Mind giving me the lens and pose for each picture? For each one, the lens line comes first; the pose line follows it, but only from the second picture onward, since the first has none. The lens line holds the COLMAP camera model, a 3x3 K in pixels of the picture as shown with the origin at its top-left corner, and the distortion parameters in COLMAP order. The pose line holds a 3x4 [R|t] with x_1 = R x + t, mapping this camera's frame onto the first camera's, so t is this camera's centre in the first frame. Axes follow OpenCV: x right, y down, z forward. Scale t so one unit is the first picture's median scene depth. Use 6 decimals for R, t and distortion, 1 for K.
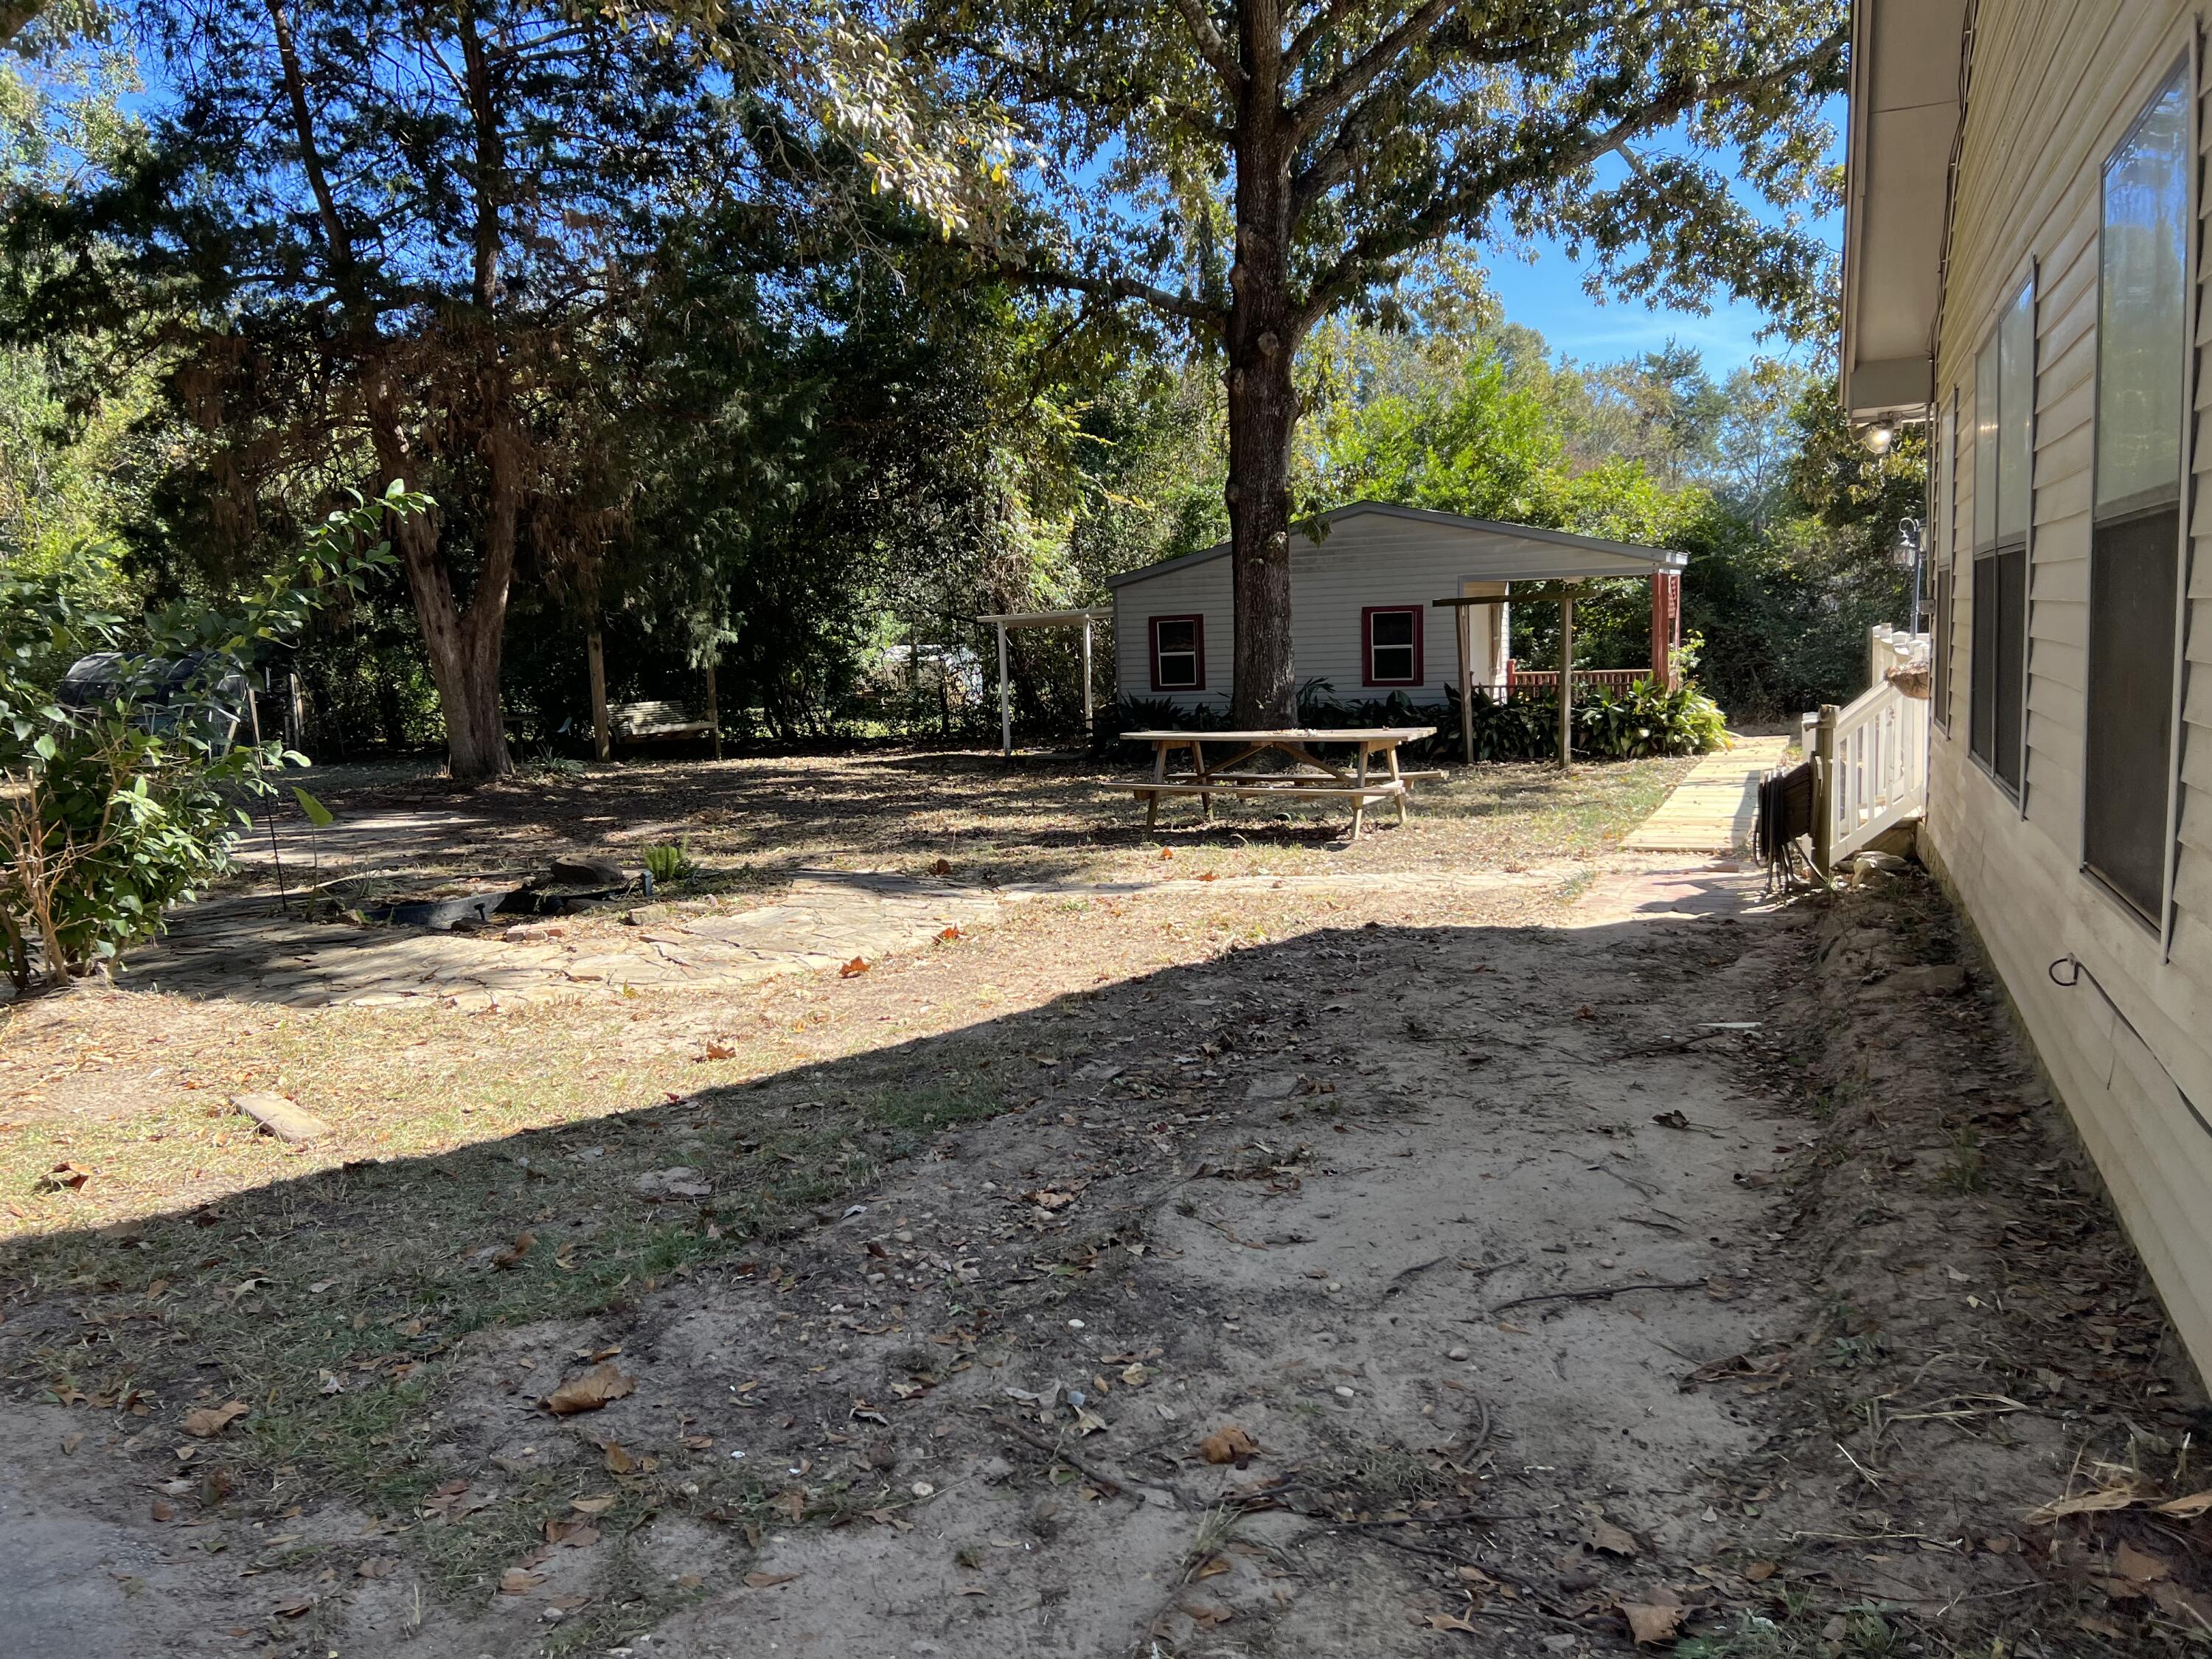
lens RADIAL K [[1608.2, 0, 1101.7], [0, 1608.2, 821.7], [0, 0, 1]] dist [0.007589, 0.001818]
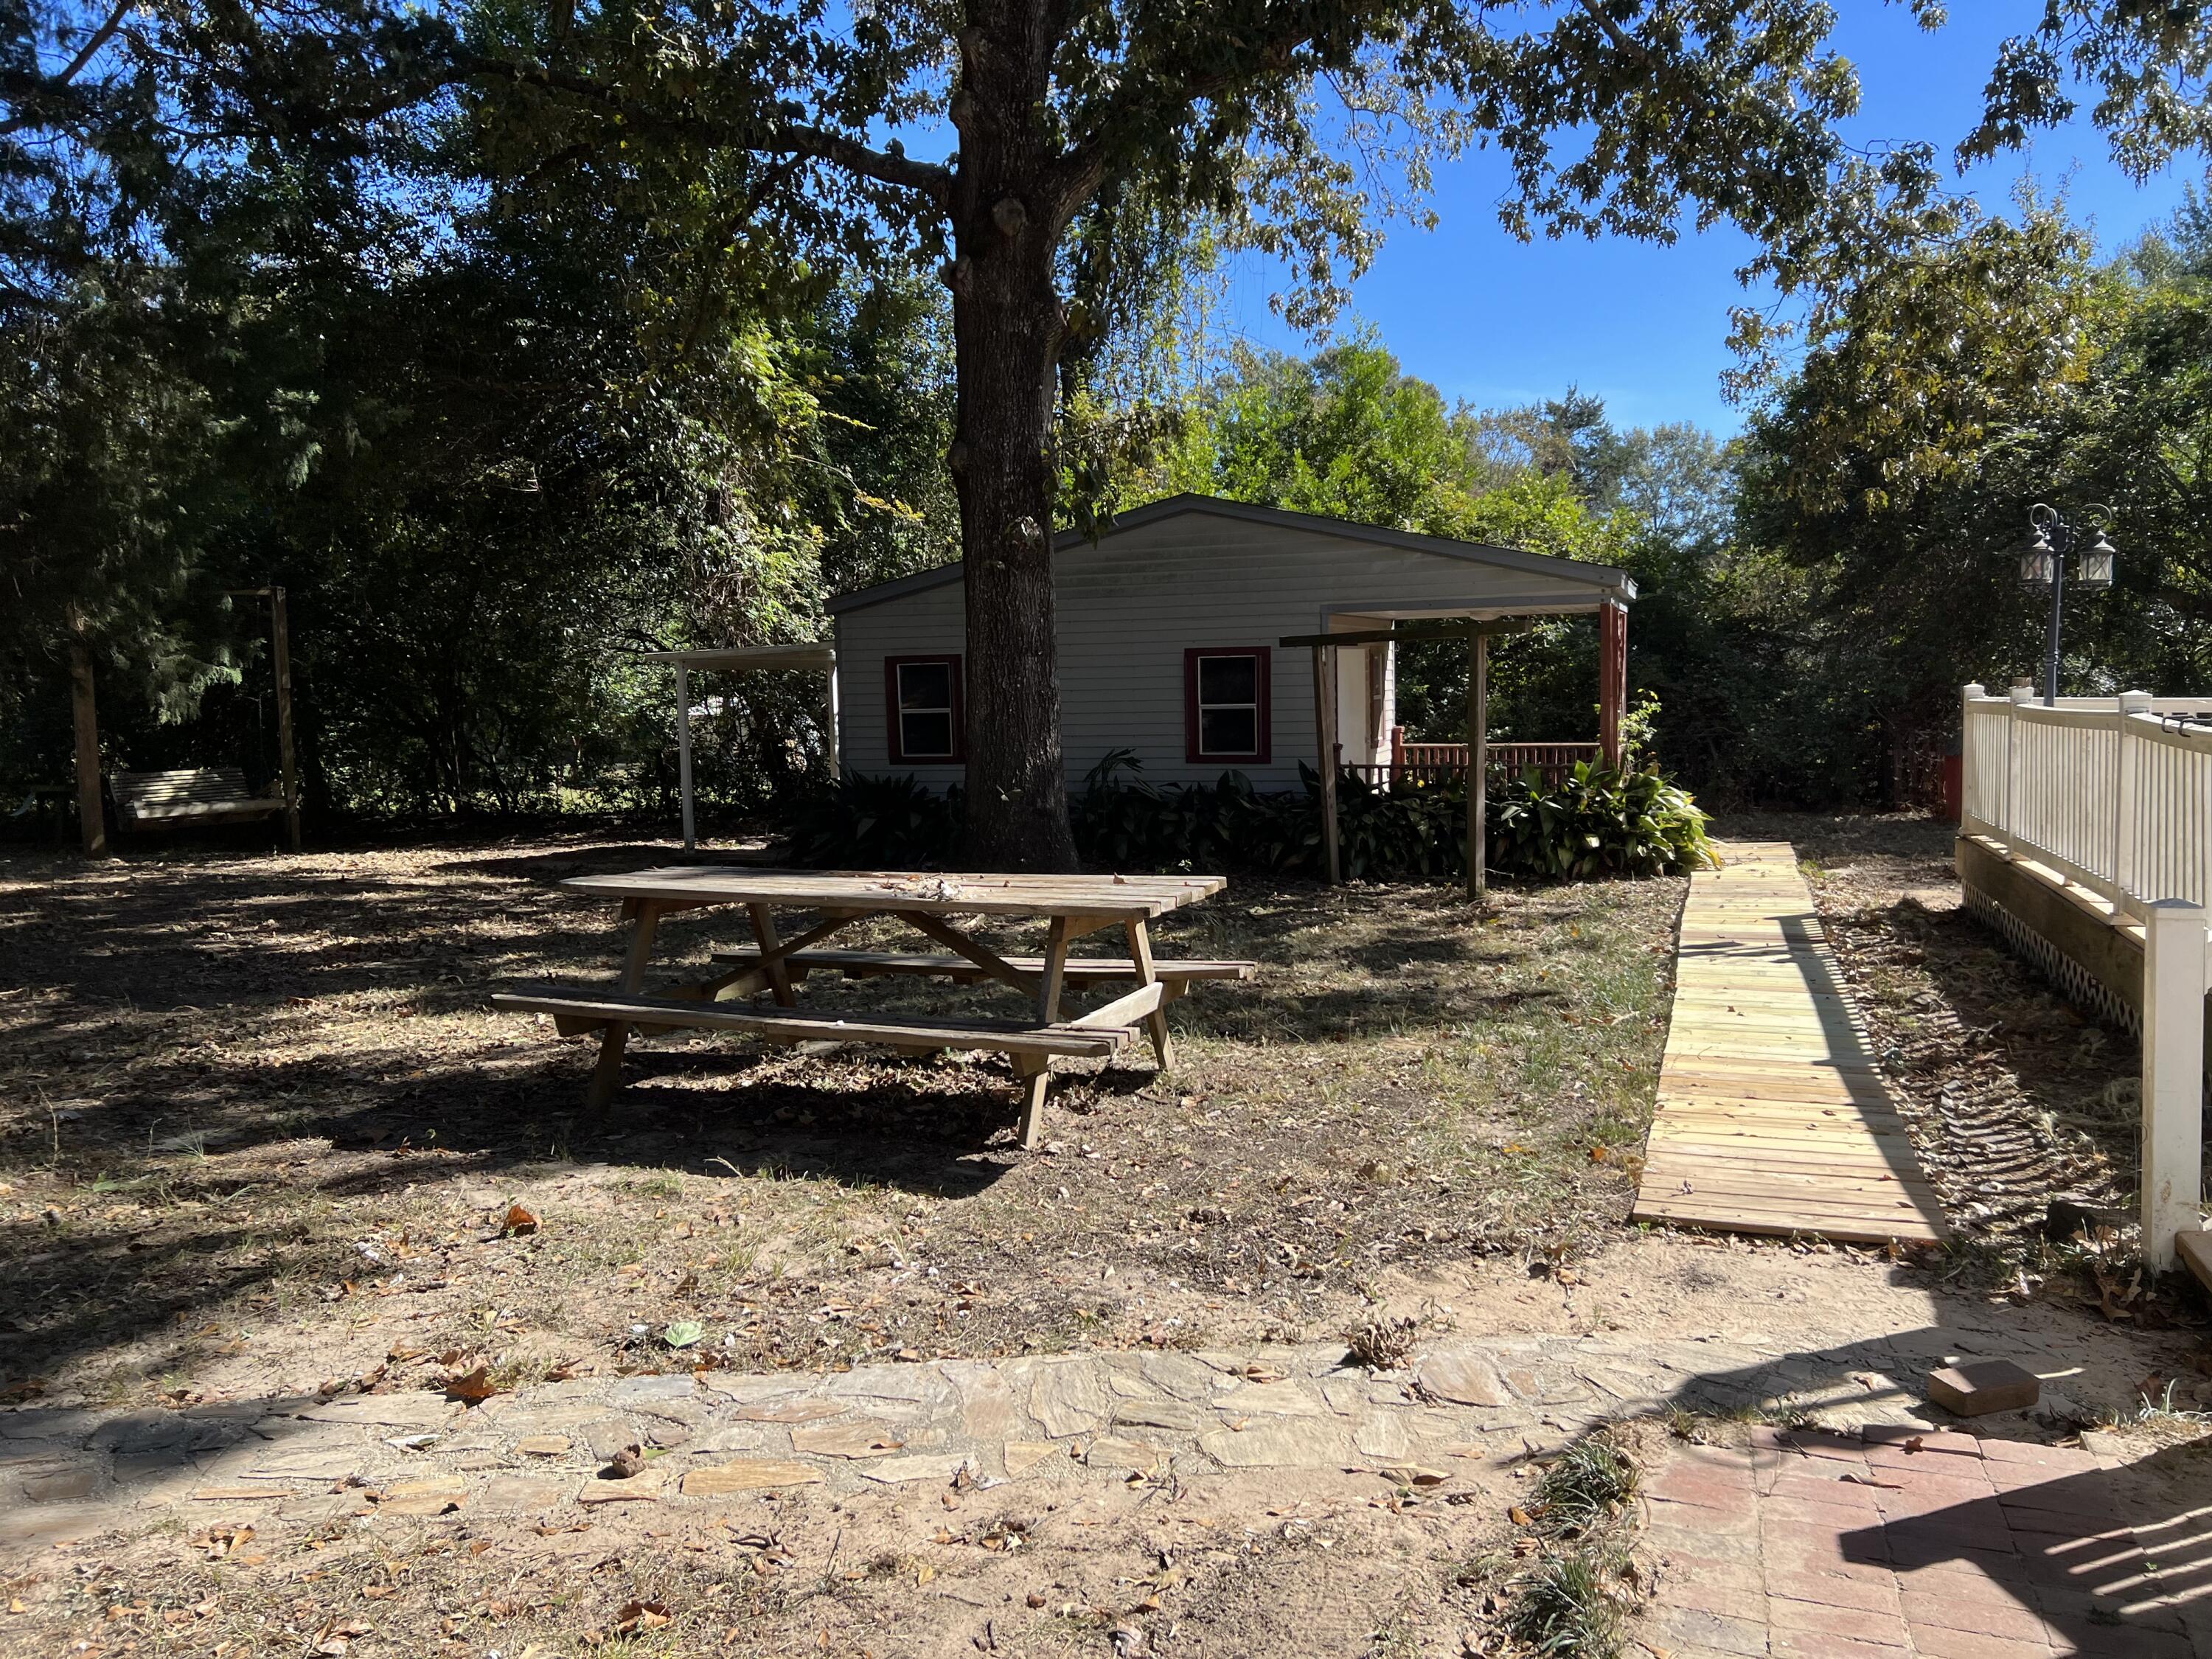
lens RADIAL K [[1635.3, 0, 1119.9], [0, 1635.3, 845.4], [0, 0, 1]] dist [0.003132, -0.002029]
pose [[0.997103, 0.008229, 0.075620, 0.084164], [-0.006553, 0.999728, -0.022392, -0.033937], [-0.075783, 0.021832, 0.996885, 0.314188]]
